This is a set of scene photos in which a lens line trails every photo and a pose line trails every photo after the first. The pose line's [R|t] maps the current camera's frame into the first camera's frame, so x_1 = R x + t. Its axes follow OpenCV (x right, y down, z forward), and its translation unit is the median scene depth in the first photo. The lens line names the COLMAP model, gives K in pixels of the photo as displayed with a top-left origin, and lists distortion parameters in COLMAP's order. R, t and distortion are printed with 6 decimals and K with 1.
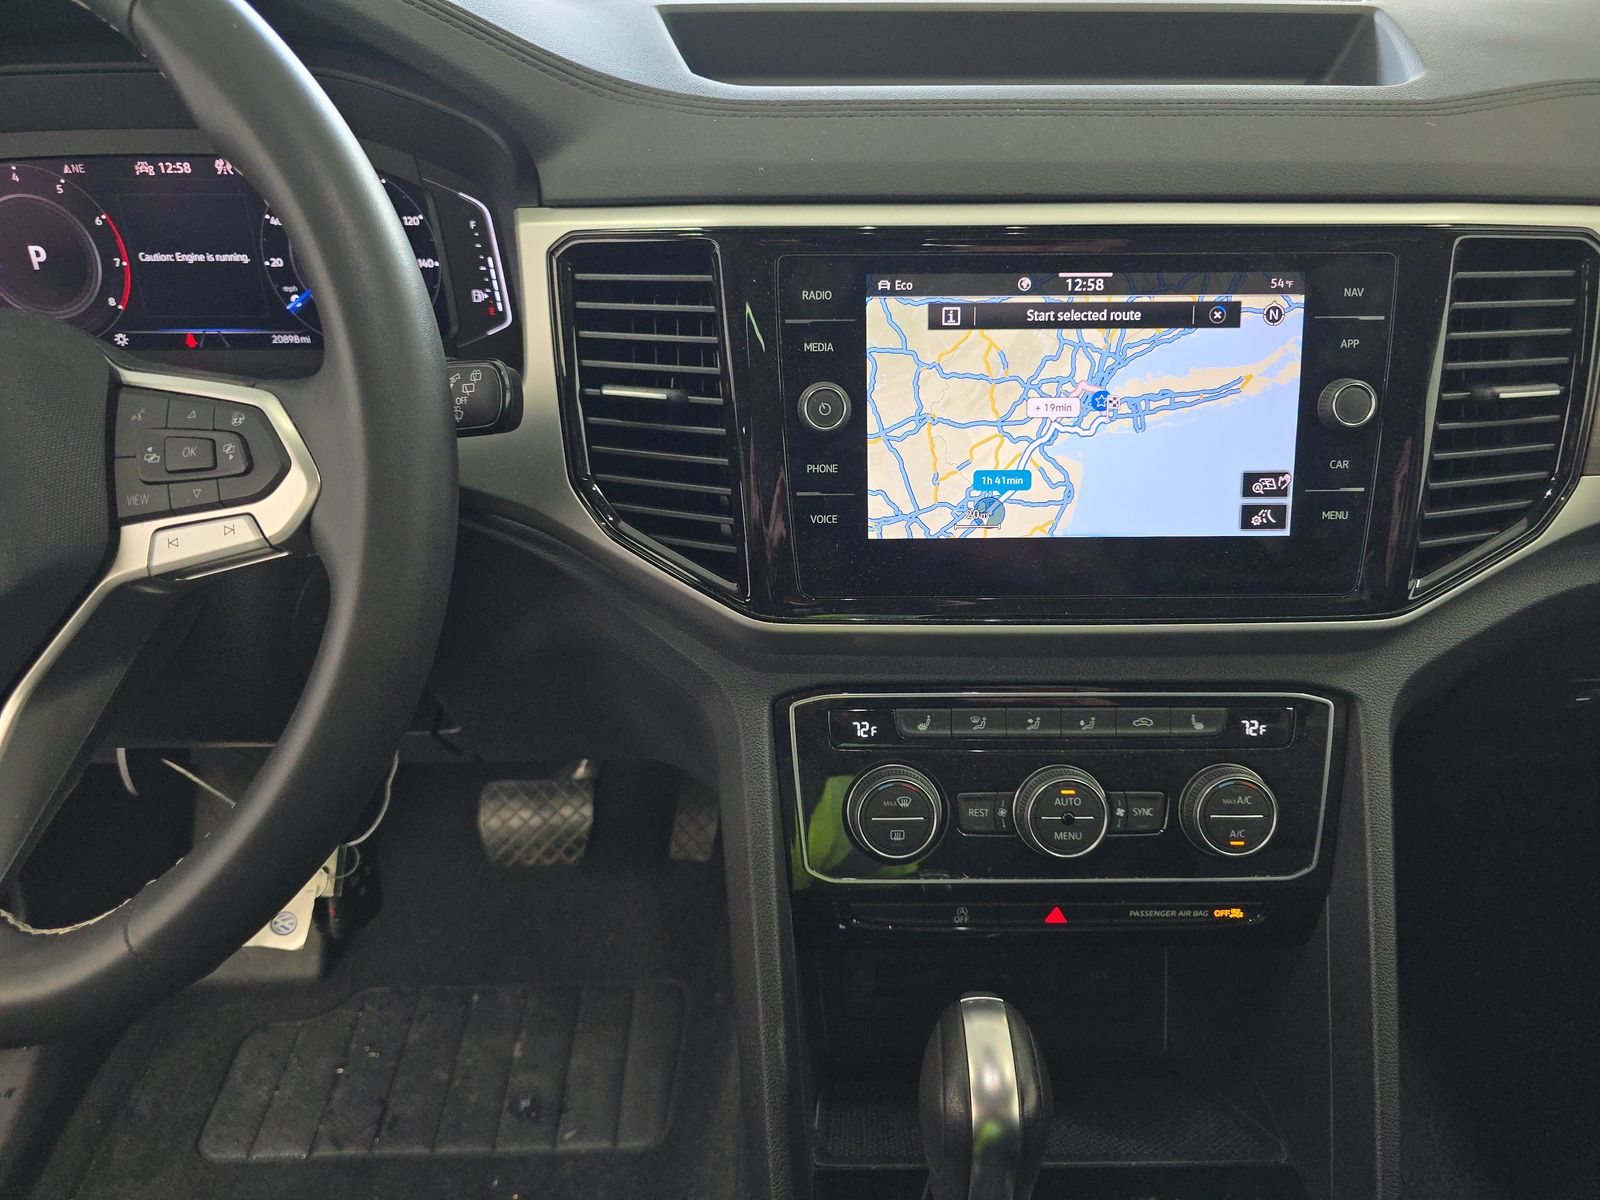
lens RADIAL K [[1084.6, 0, 794.2], [0, 1084.6, 603.0], [0, 0, 1]] dist [0.030197, -0.020529]
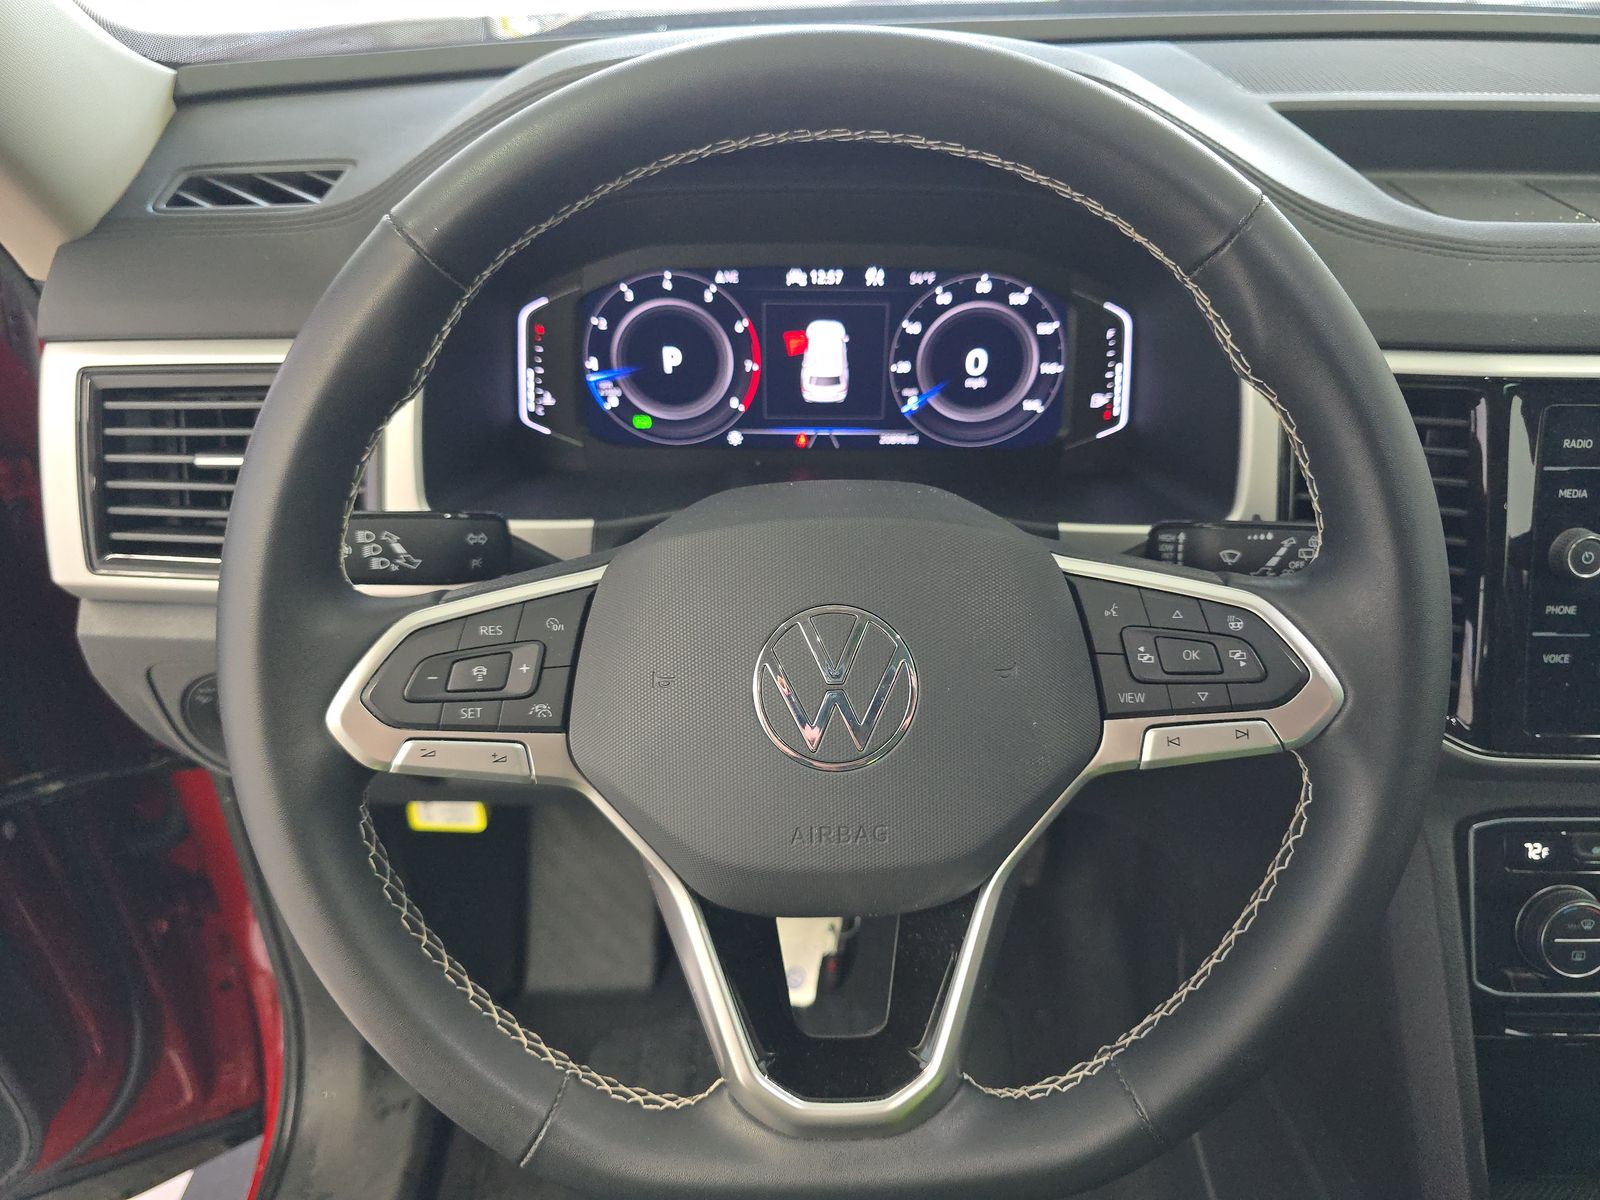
lens RADIAL K [[1084.6, 0, 796.2], [0, 1084.6, 606.3], [0, 0, 1]] dist [0.030197, -0.020529]
pose [[0.999911, 0.012957, 0.003245, -0.583106], [-0.013121, 0.998286, 0.057042, -0.149156], [-0.002501, -0.057080, 0.998366, -0.017210]]
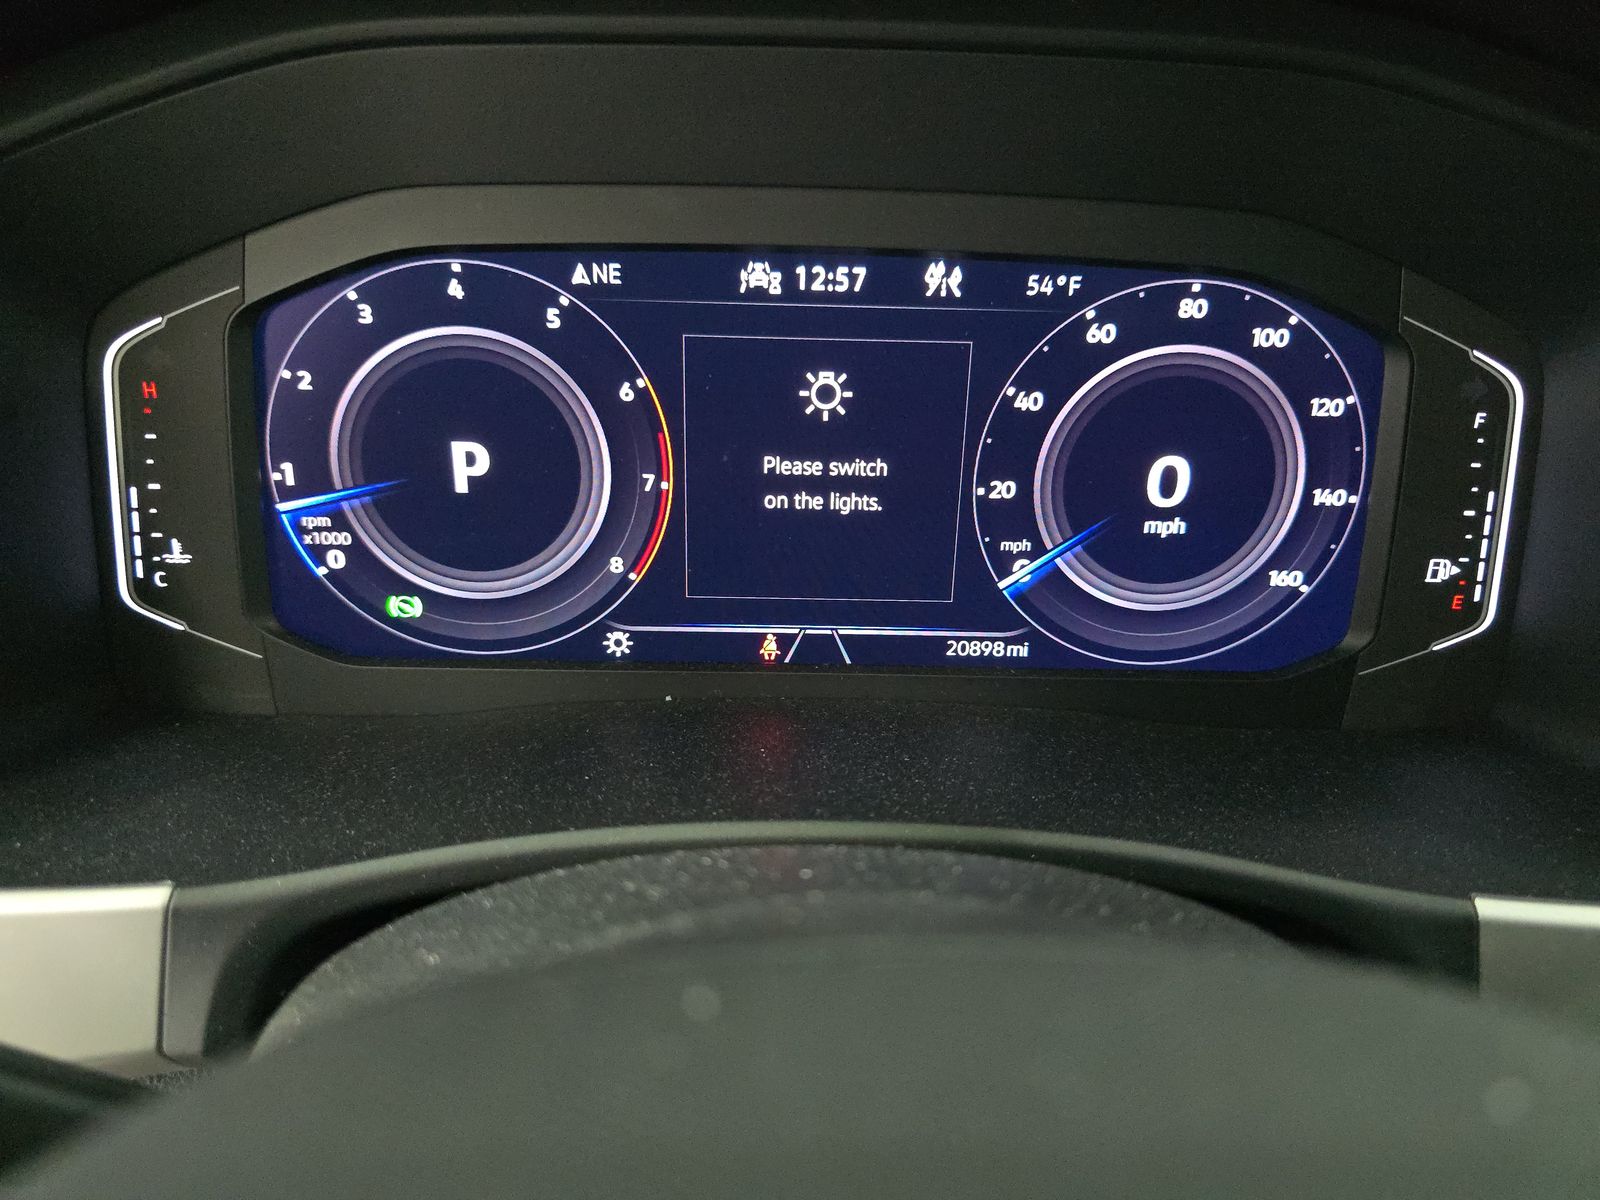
lens RADIAL K [[1084.6, 0, 807.8], [0, 1084.6, 606.9], [0, 0, 1]] dist [0.030197, -0.020529]
pose [[0.999180, 0.023200, 0.033176, -0.576229], [-0.019704, 0.994581, -0.102082, -0.221164], [-0.035365, 0.101344, 0.994223, 0.577677]]
